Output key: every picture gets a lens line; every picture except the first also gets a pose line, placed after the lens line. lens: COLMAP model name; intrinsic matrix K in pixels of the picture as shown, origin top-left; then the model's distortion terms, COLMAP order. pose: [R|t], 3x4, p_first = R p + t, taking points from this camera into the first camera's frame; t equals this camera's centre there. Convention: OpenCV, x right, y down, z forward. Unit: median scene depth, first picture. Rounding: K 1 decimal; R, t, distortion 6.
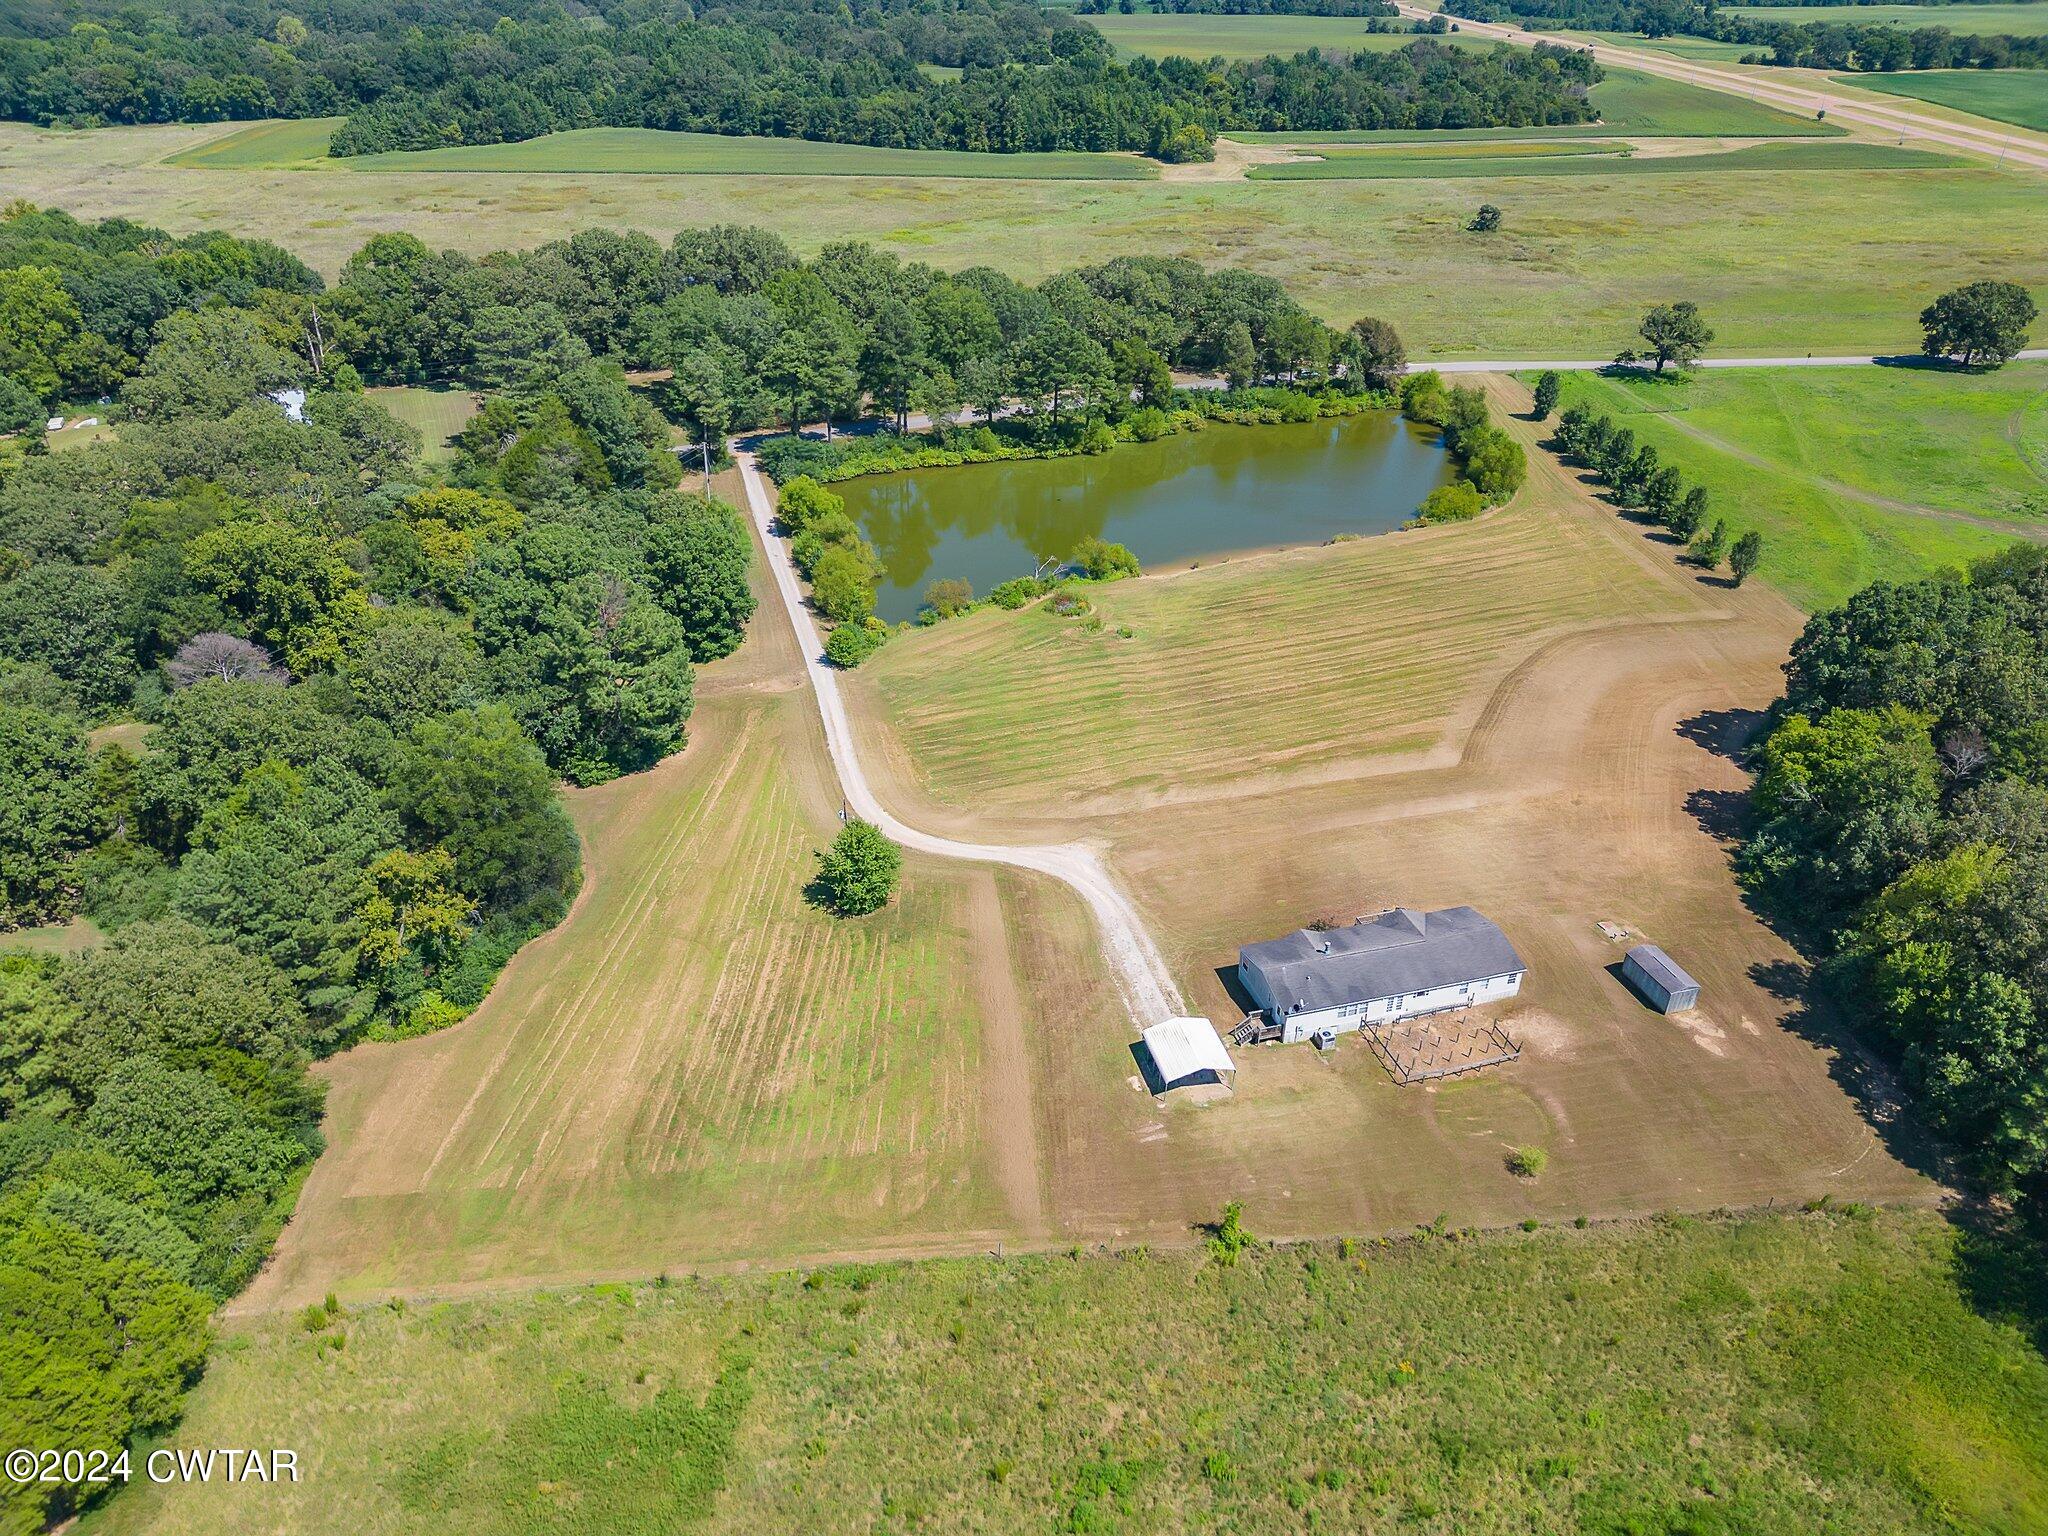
lens RADIAL K [[1429.1, 0, 1031.5], [0, 1429.1, 760.2], [0, 0, 1]] dist [0.054348, -0.039258]
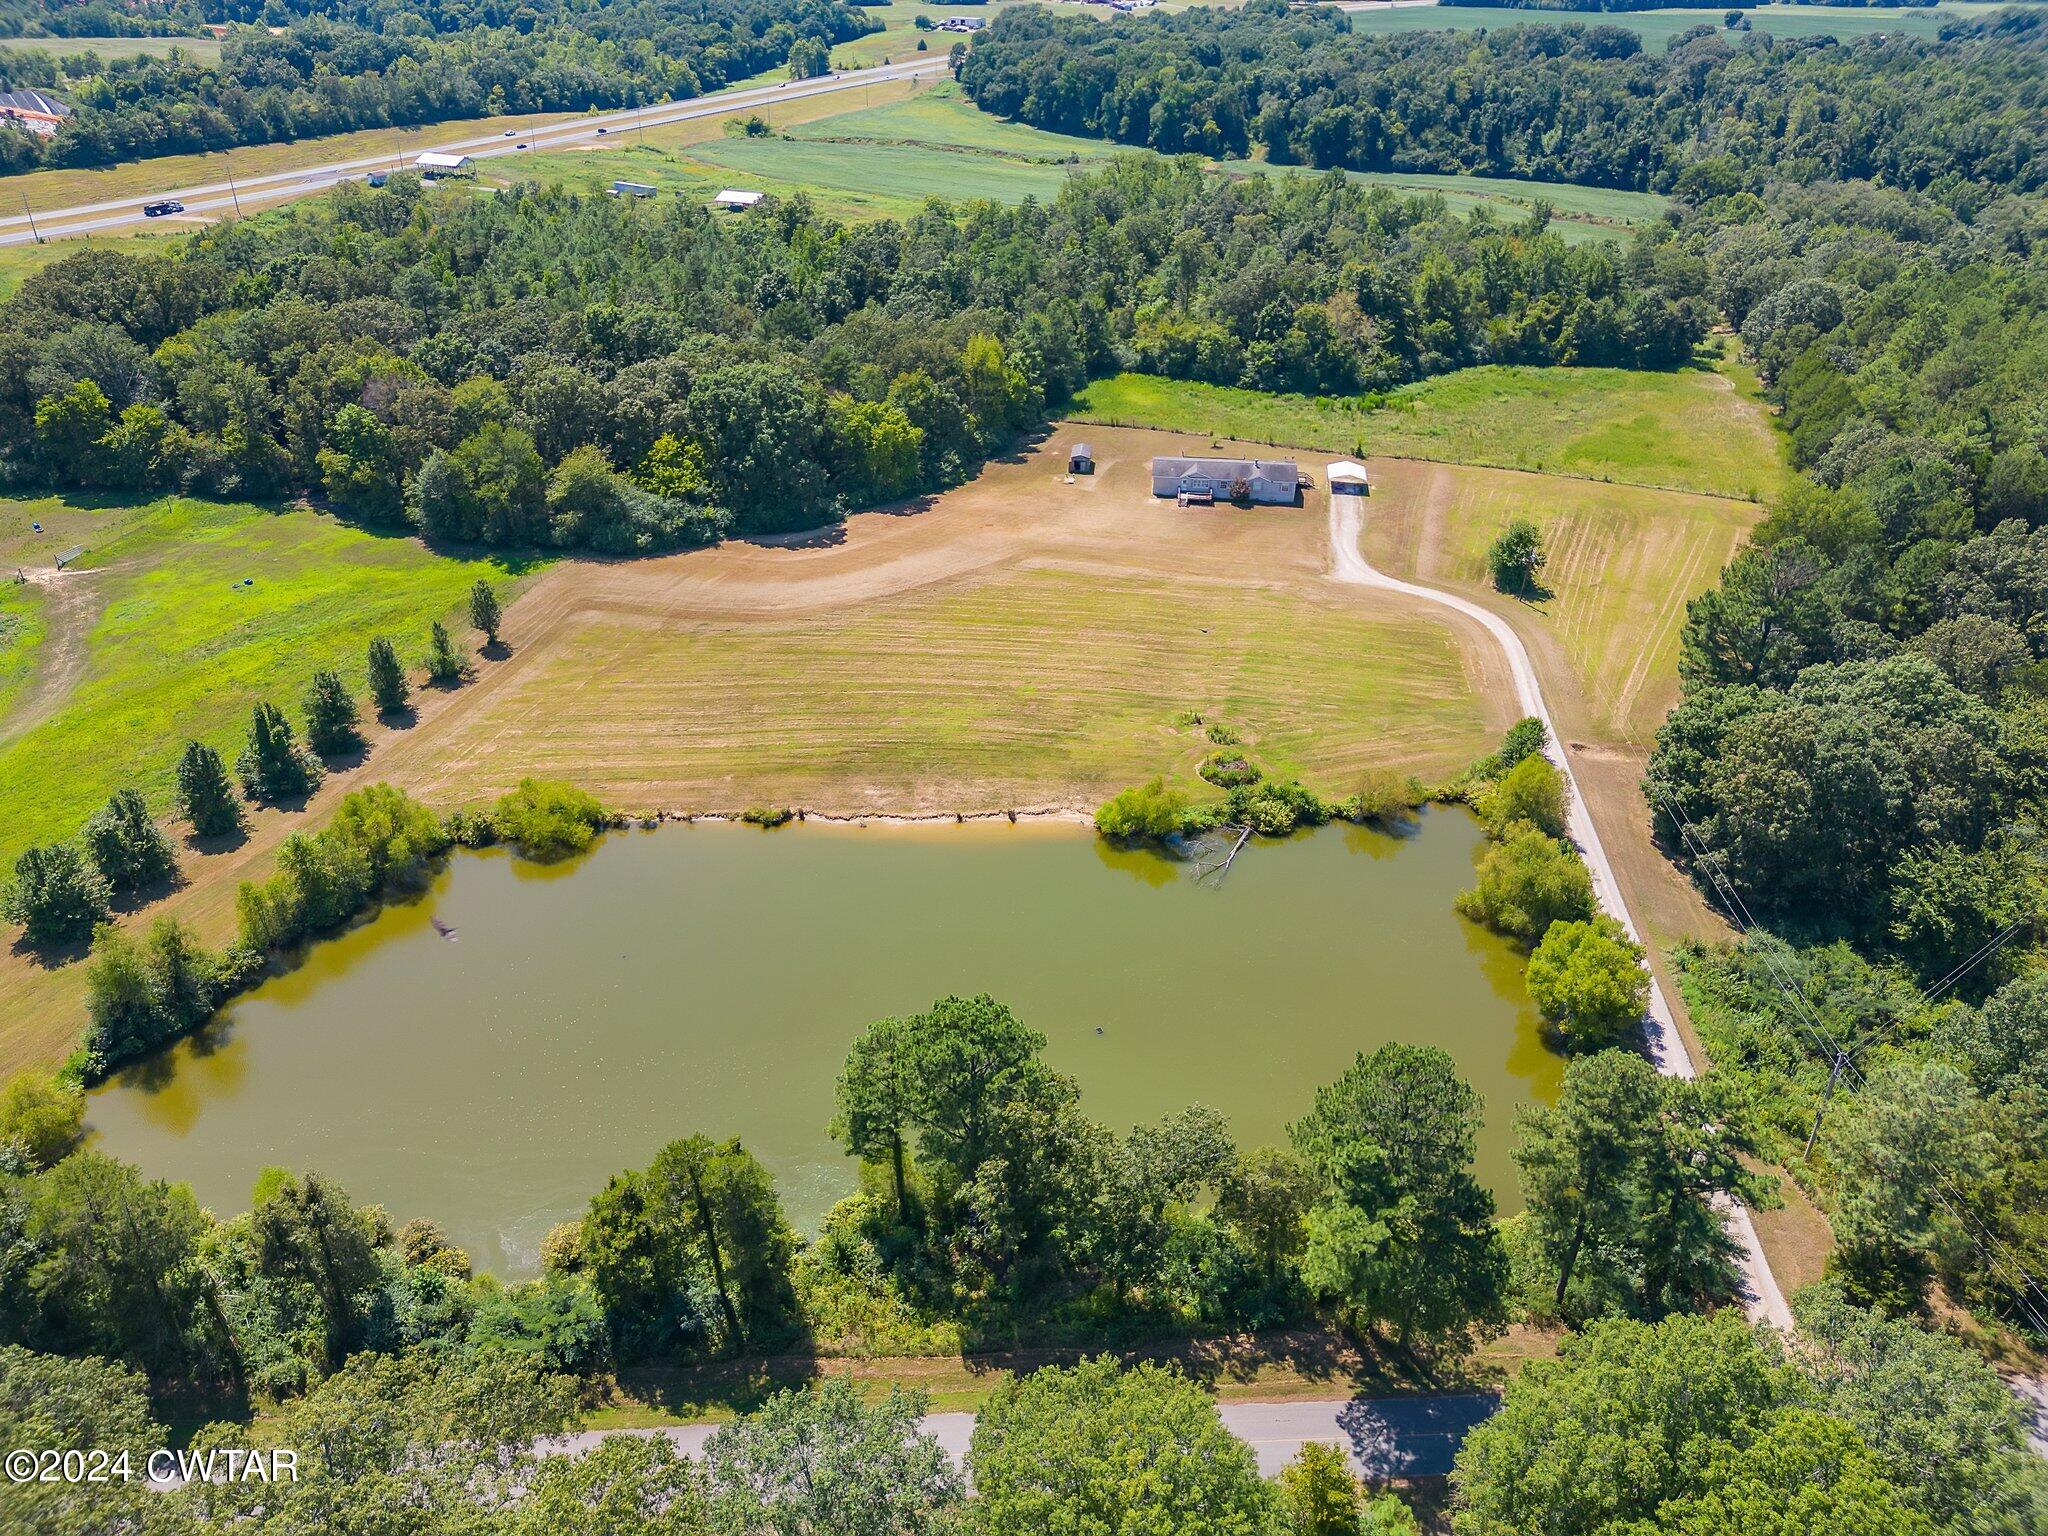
lens RADIAL K [[1429.1, 0, 1024.1], [0, 1429.1, 771.8], [0, 0, 1]] dist [0.054348, -0.039258]
pose [[-0.920462, -0.224194, 0.320136, -0.151502], [0.179753, 0.484495, 0.856127, -0.996774], [-0.347043, 0.845577, -0.405660, 1.664944]]
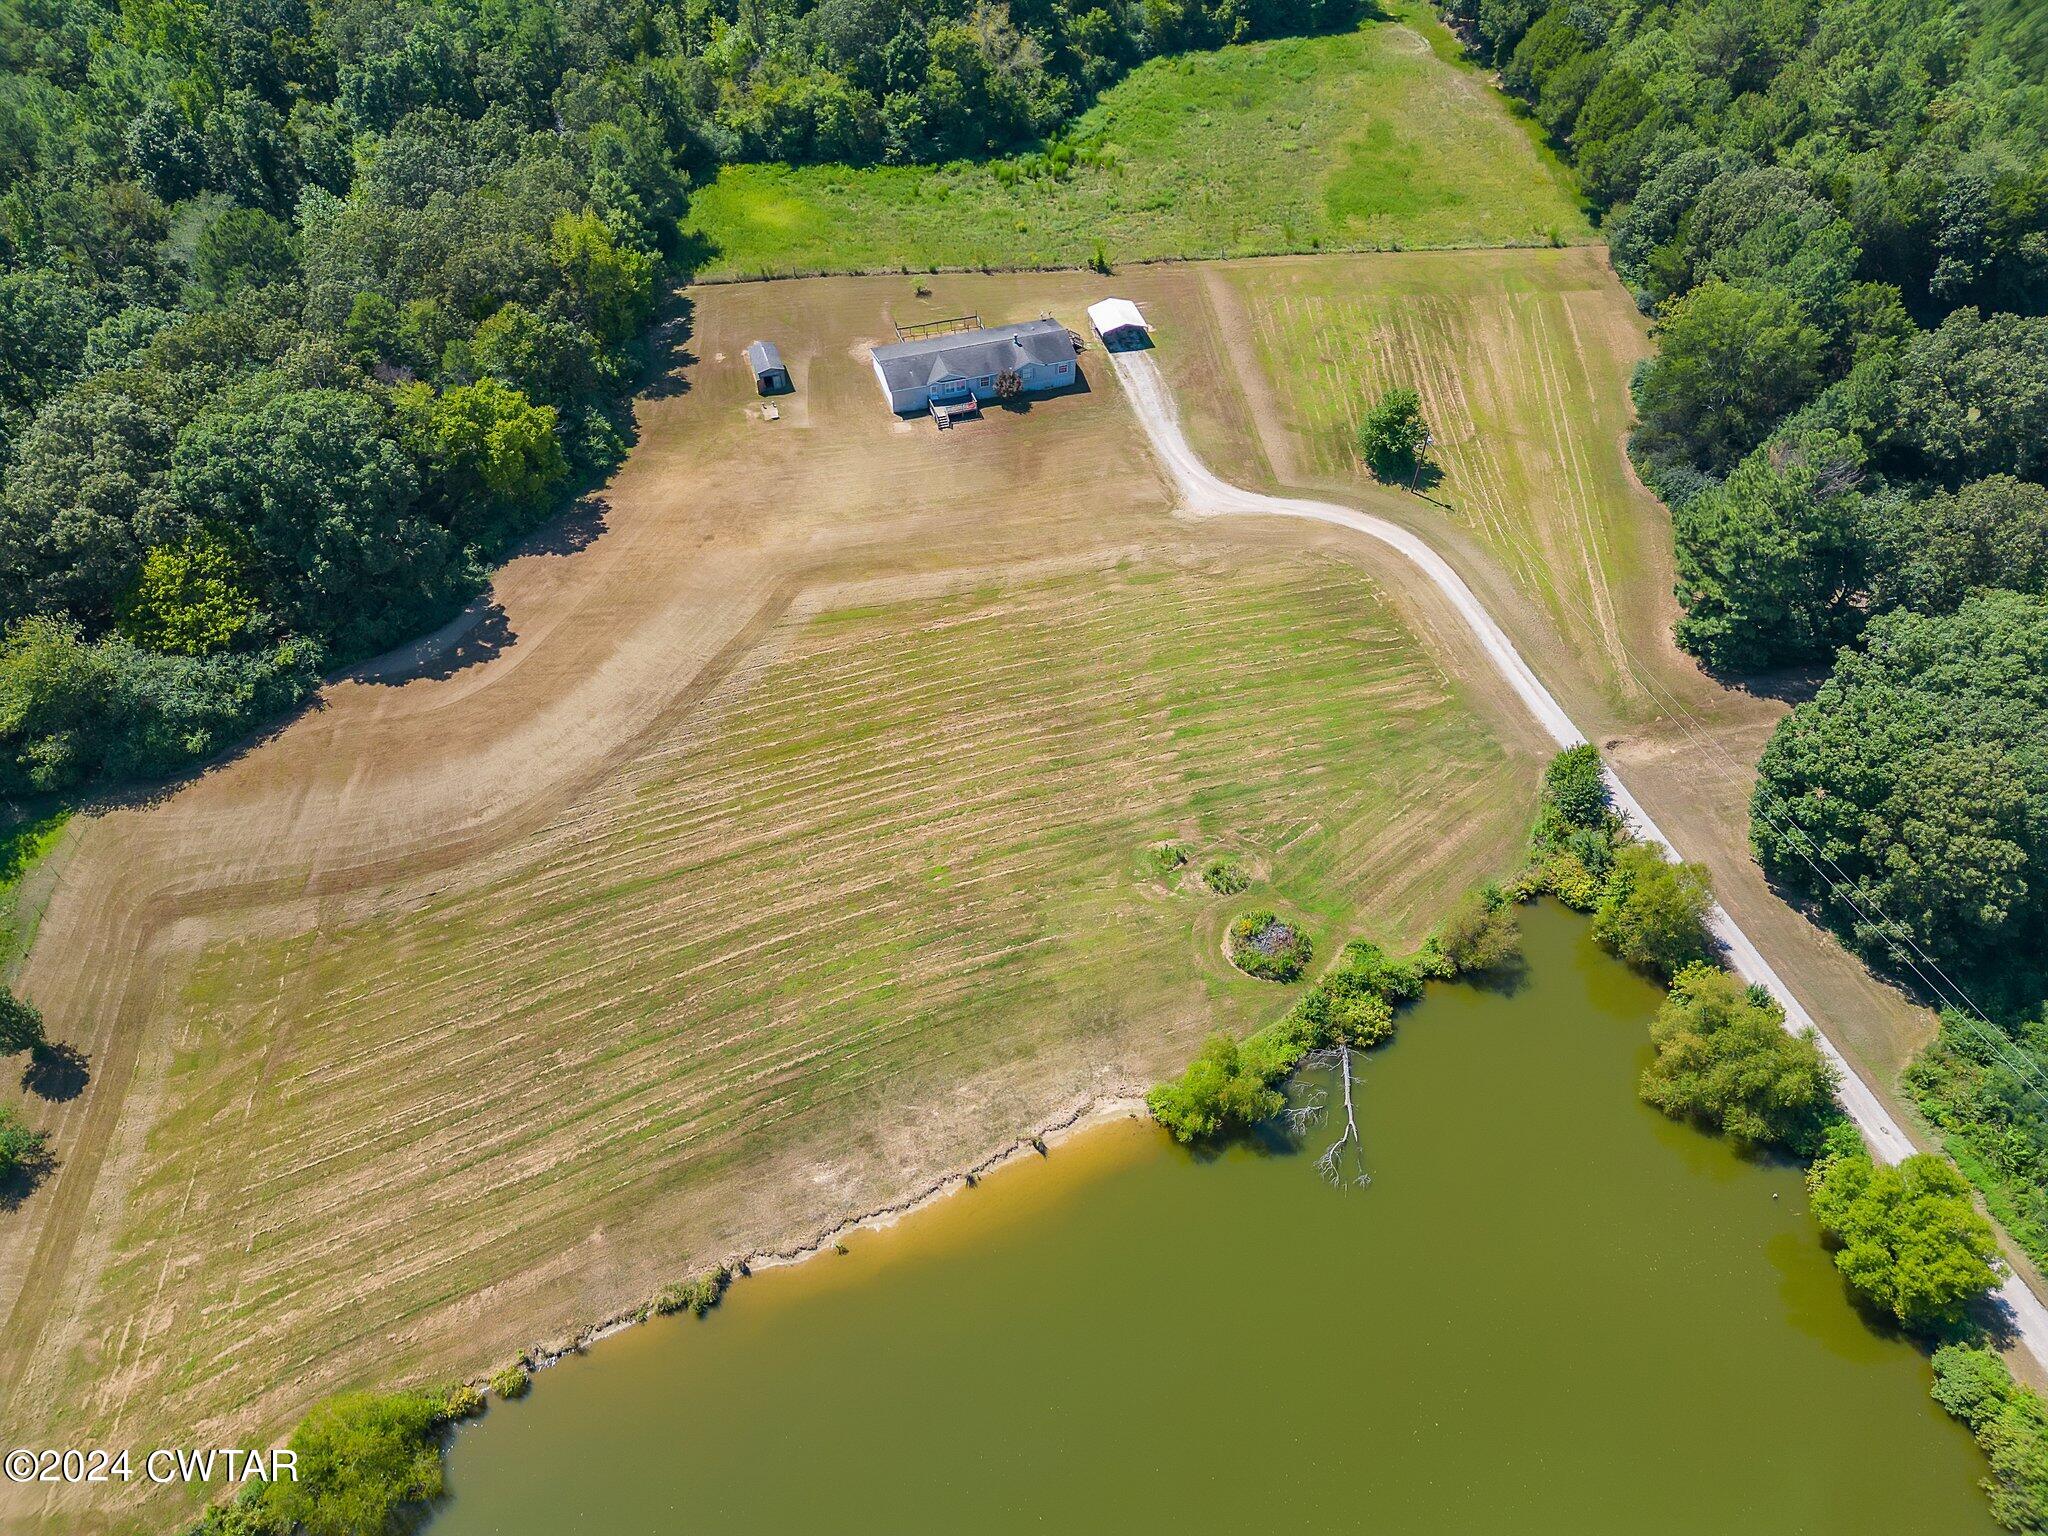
lens RADIAL K [[1429.1, 0, 1028.8], [0, 1429.1, 760.5], [0, 0, 1]] dist [0.054348, -0.039258]
pose [[-0.999768, 0.001071, -0.021491, 0.169316], [-0.020810, 0.205906, 0.978350, -0.854119], [0.005473, 0.978571, -0.205836, 1.273151]]
